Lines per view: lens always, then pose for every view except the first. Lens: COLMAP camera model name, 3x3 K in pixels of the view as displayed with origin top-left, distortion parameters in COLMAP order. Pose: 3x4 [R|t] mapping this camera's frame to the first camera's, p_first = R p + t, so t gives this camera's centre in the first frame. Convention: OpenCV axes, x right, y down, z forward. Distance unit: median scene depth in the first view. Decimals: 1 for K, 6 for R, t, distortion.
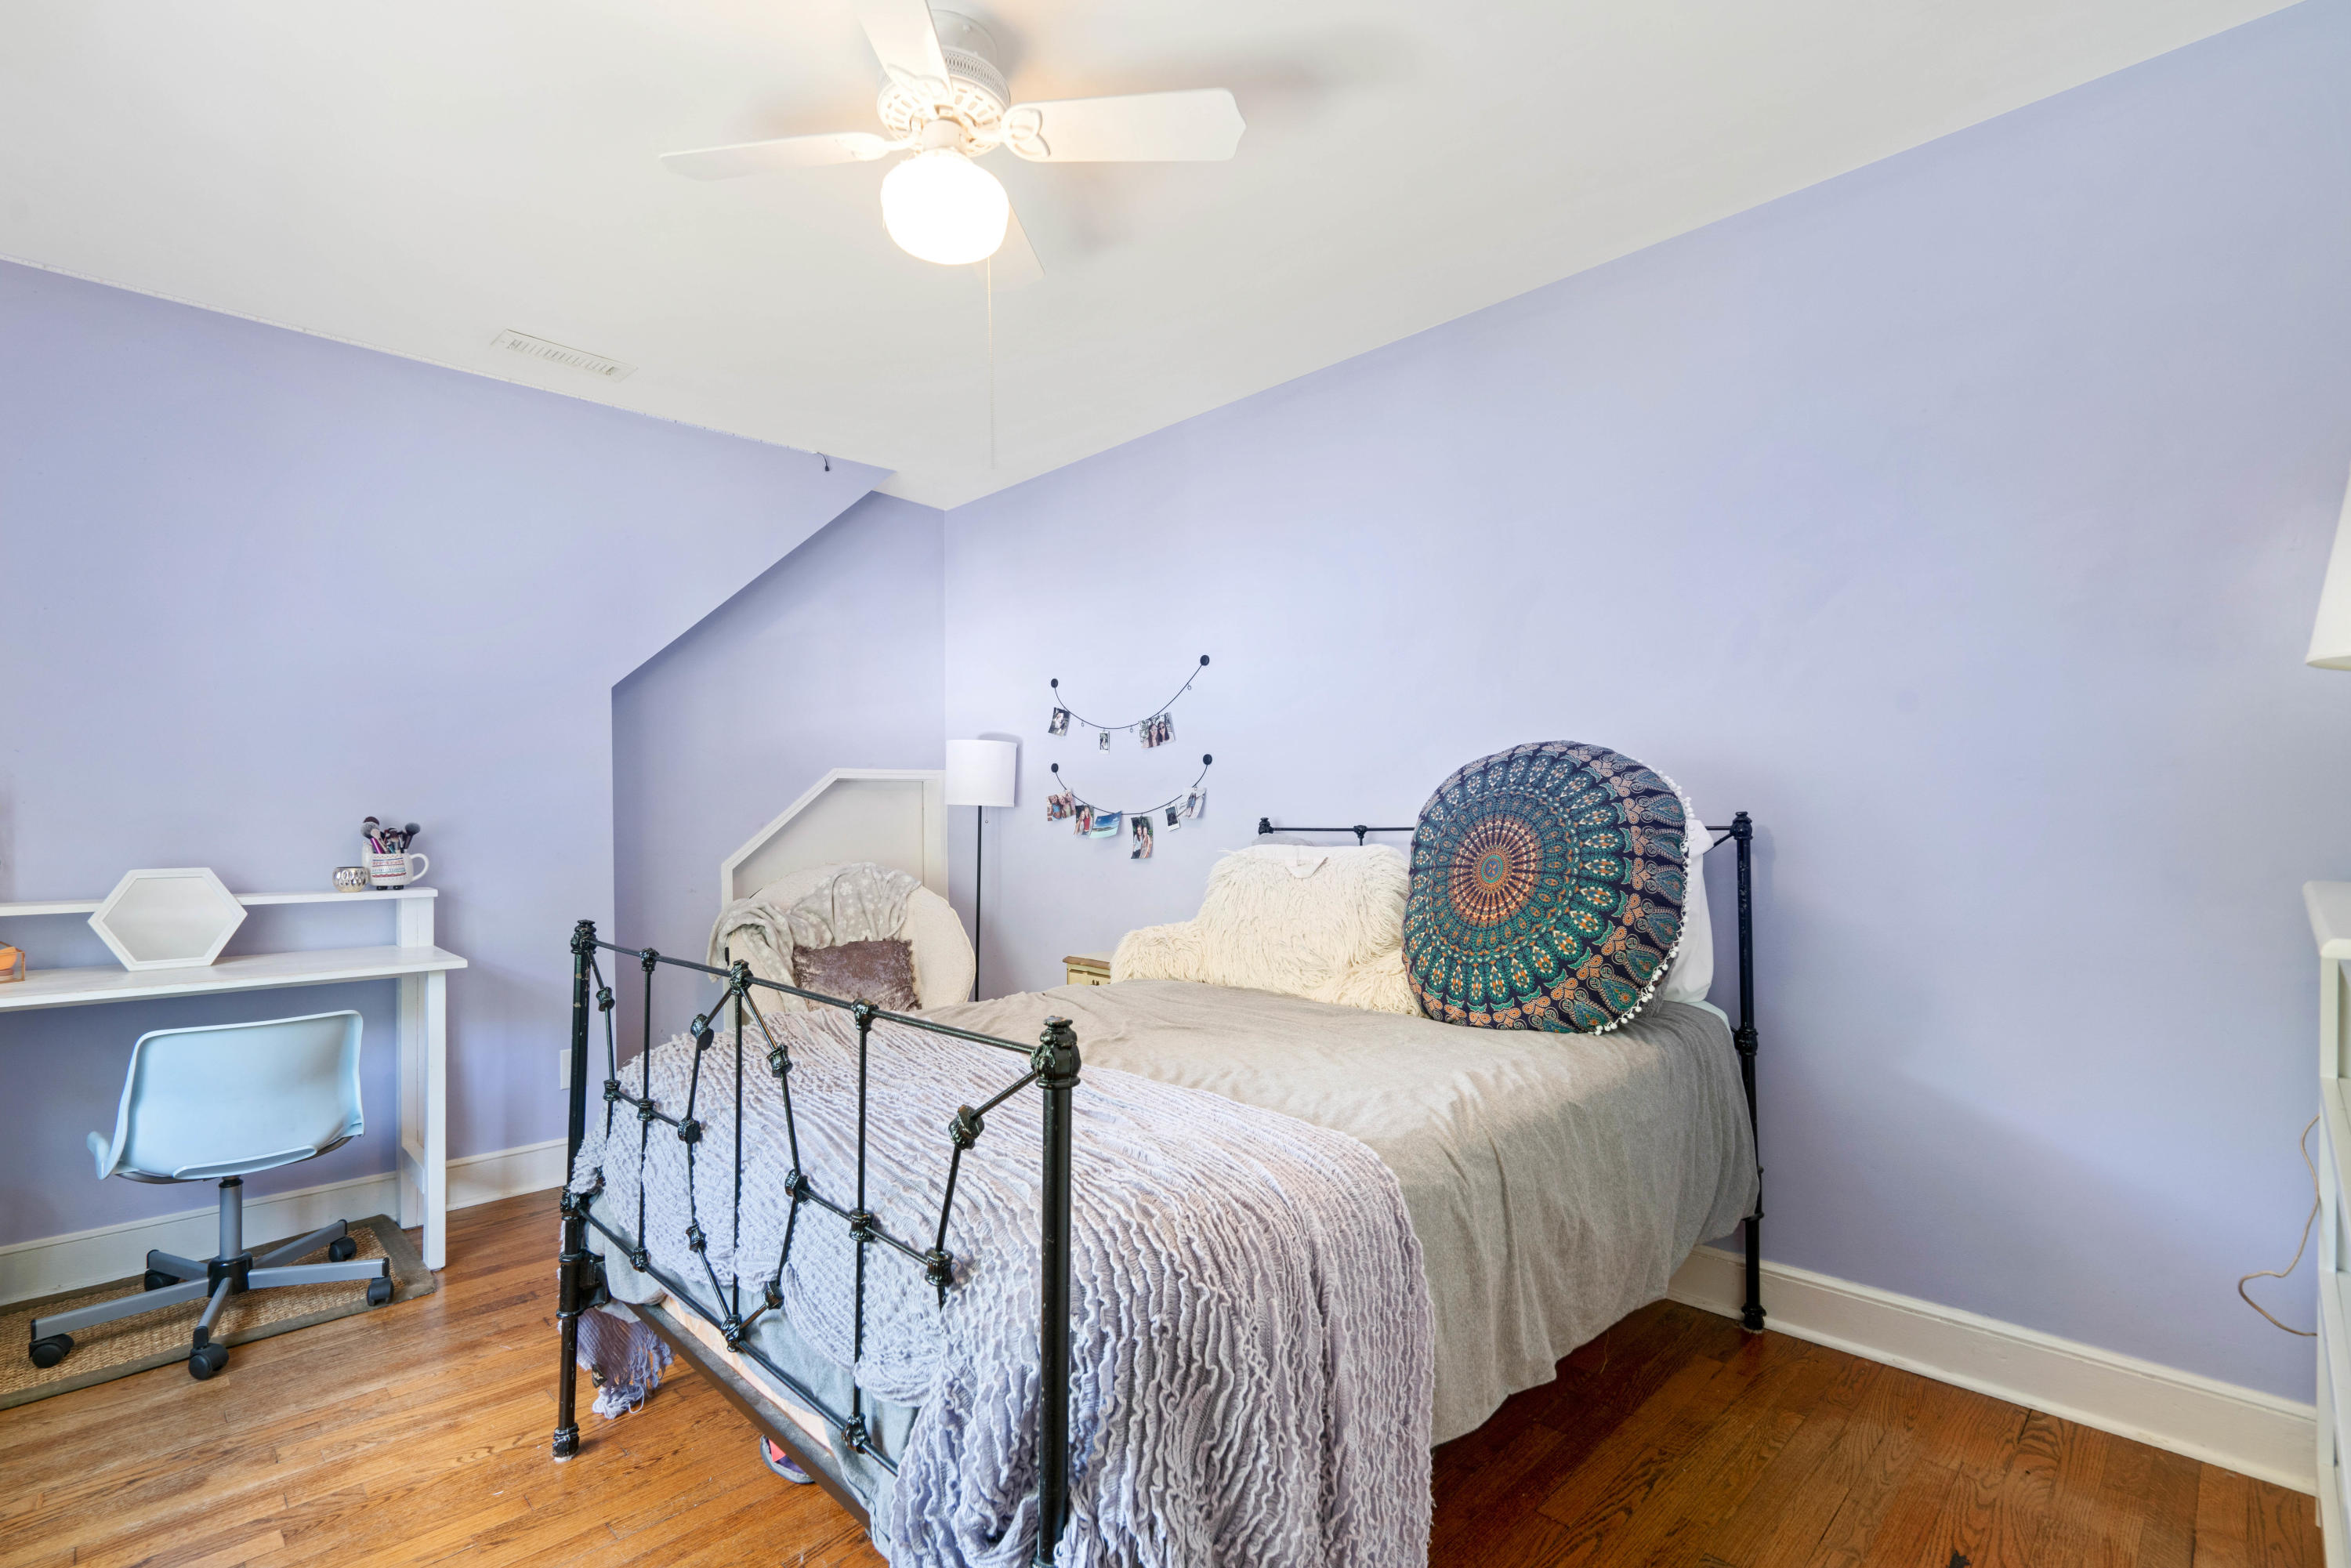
lens RADIAL K [[1072.2, 0, 1167.7], [0, 1072.2, 809.1], [0, 0, 1]] dist [-0.010578, 0.000014]
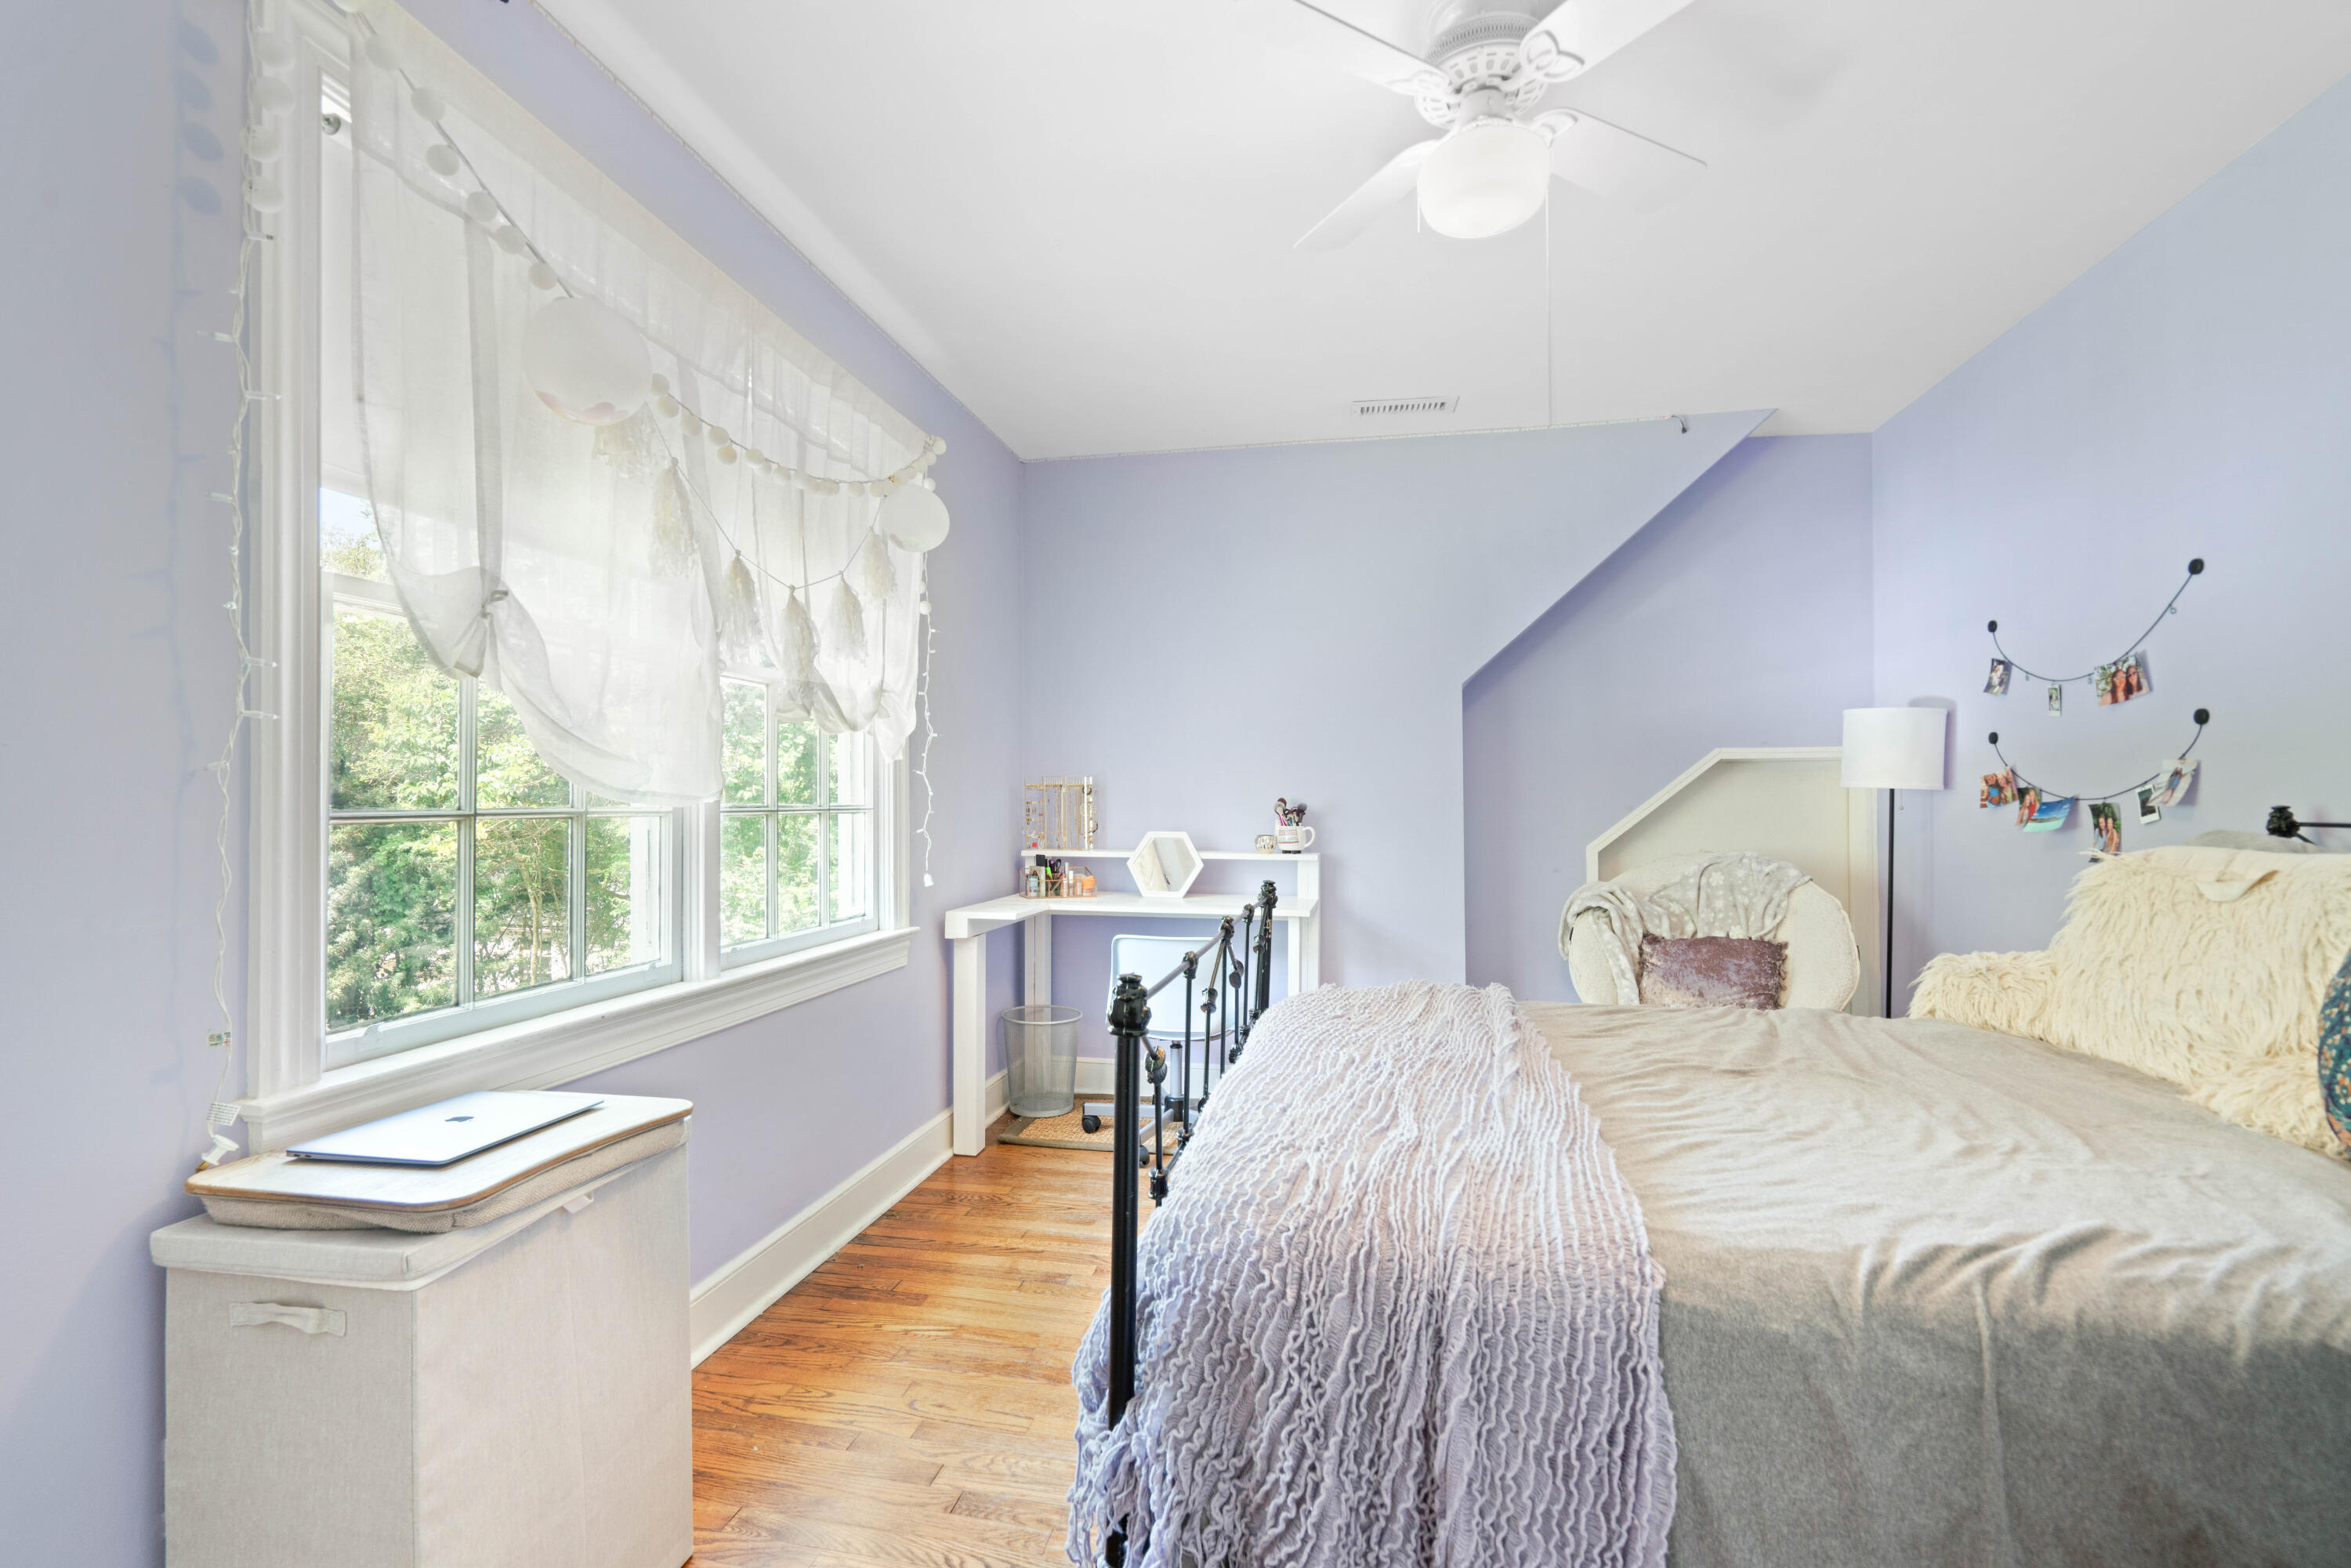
lens RADIAL K [[1070.0, 0, 1162.5], [0, 1070.0, 791.7], [0, 0, 1]] dist [-0.000648, 0.001326]
pose [[0.557680, -0.000561, -0.830056, 0.216799], [-0.000592, 0.999999, -0.001073, 0.000666], [0.830056, 0.001090, 0.557679, 0.100222]]
